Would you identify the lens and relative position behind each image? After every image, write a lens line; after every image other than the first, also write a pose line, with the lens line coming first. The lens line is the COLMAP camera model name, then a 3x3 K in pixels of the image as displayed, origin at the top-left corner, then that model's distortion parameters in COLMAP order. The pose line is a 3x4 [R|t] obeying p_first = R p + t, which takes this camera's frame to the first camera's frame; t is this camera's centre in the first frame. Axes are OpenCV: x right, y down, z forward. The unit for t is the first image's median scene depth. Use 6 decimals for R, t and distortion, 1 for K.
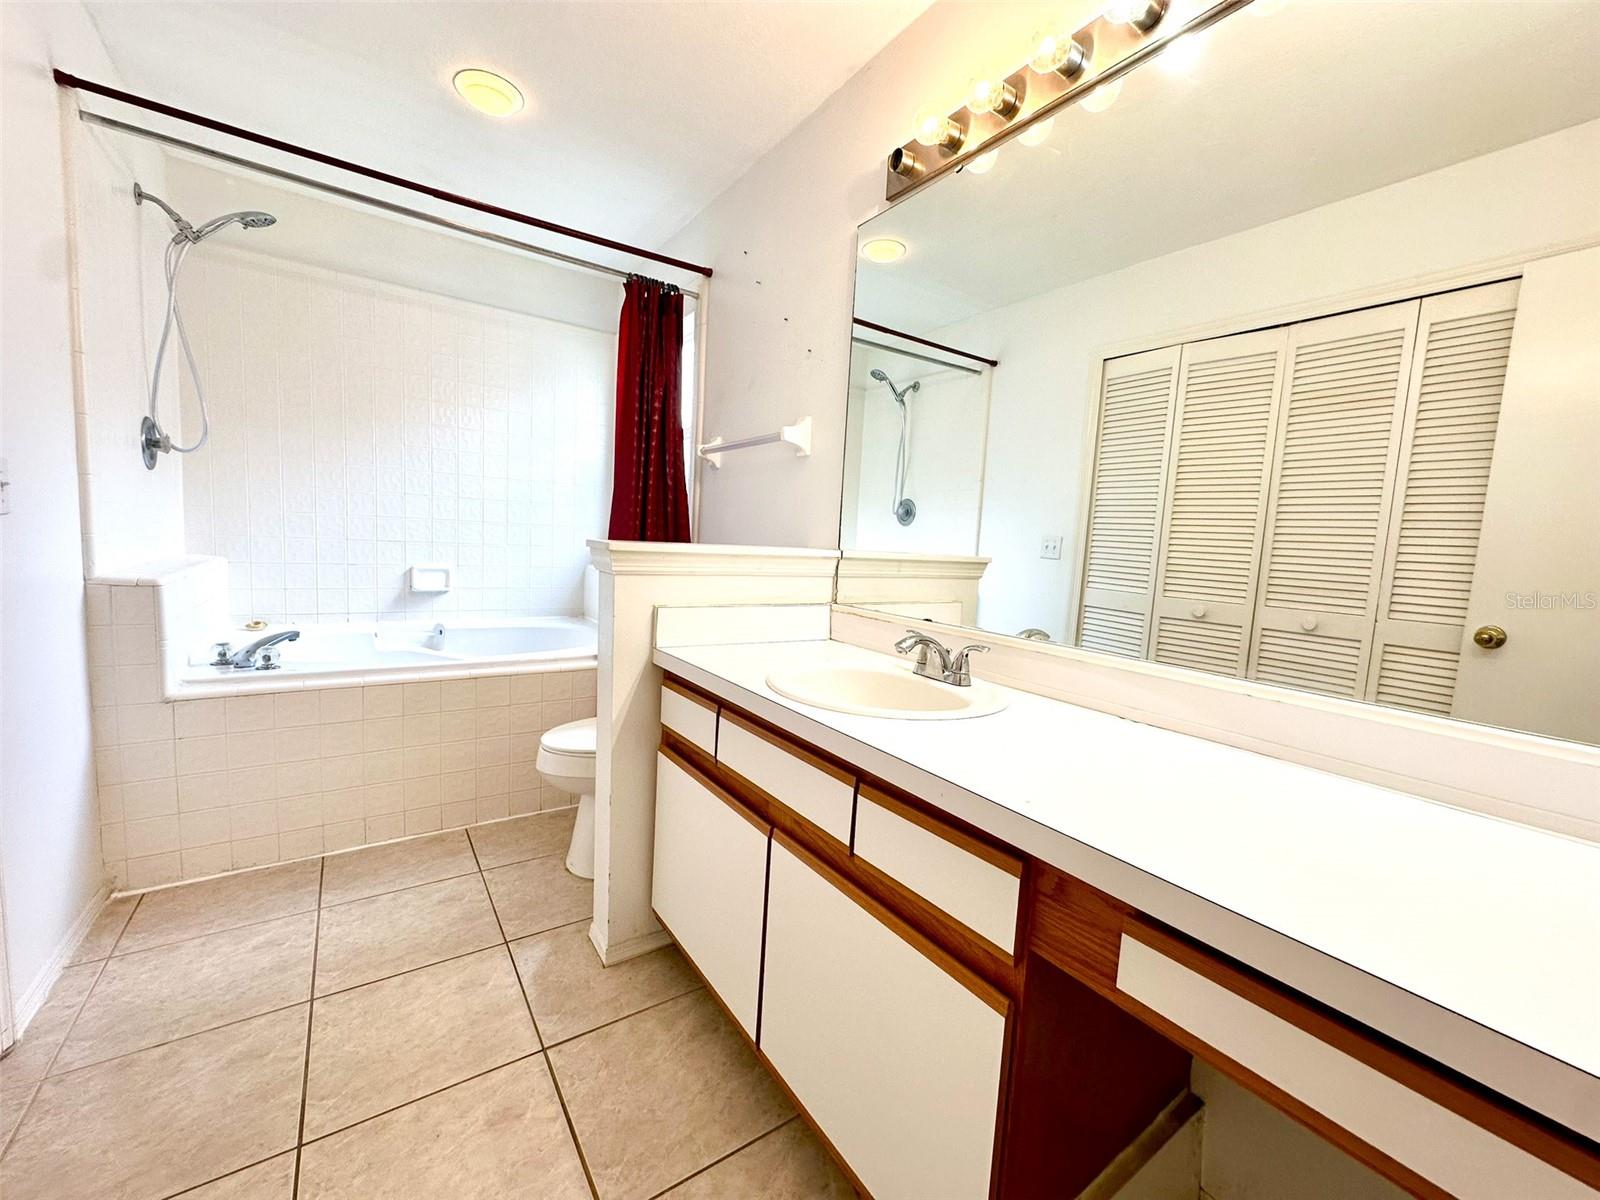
lens RADIAL K [[638.6, 0, 803.1], [0, 638.6, 601.7], [0, 0, 1]] dist [-0.001712, -0.000137]
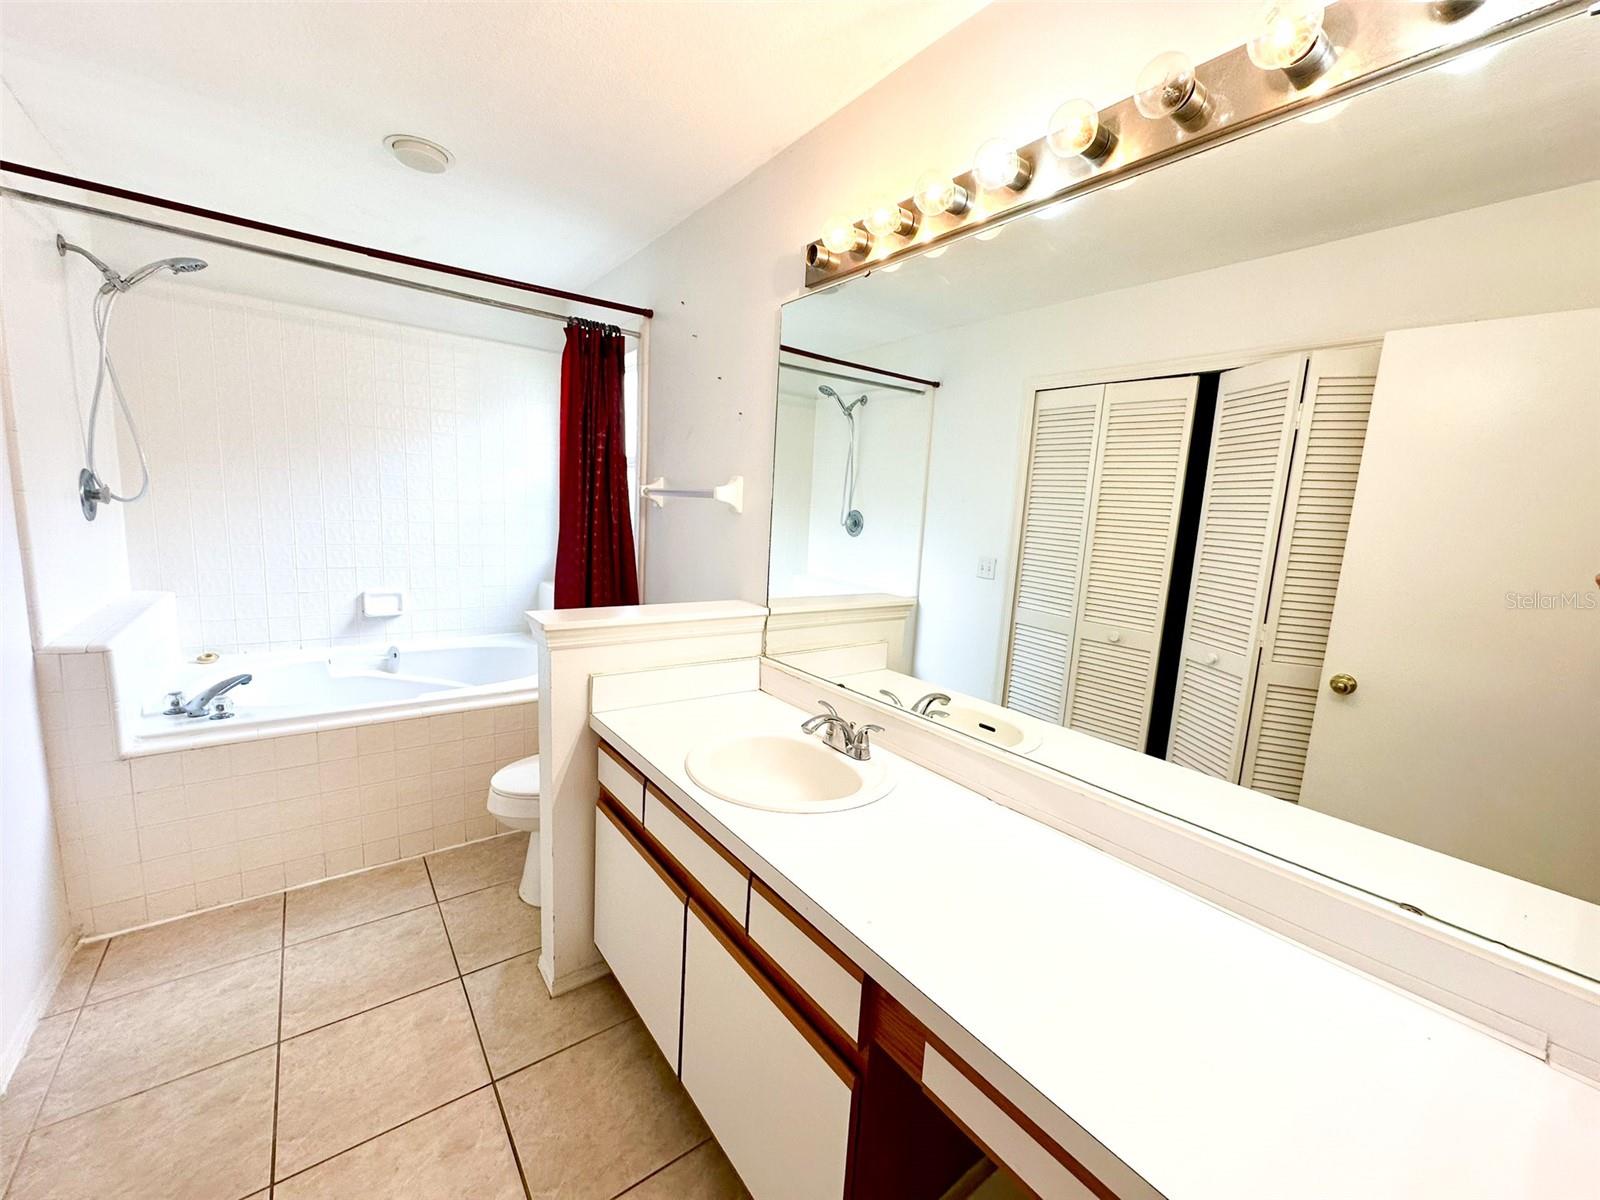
lens RADIAL K [[638.6, 0, 803.1], [0, 638.6, 601.7], [0, 0, 1]] dist [-0.001712, -0.000137]
pose [[0.999039, -0.005535, 0.043474, 0.071913], [0.003245, 0.998613, 0.052557, -0.151901], [-0.043704, -0.052366, 0.997671, -0.077682]]
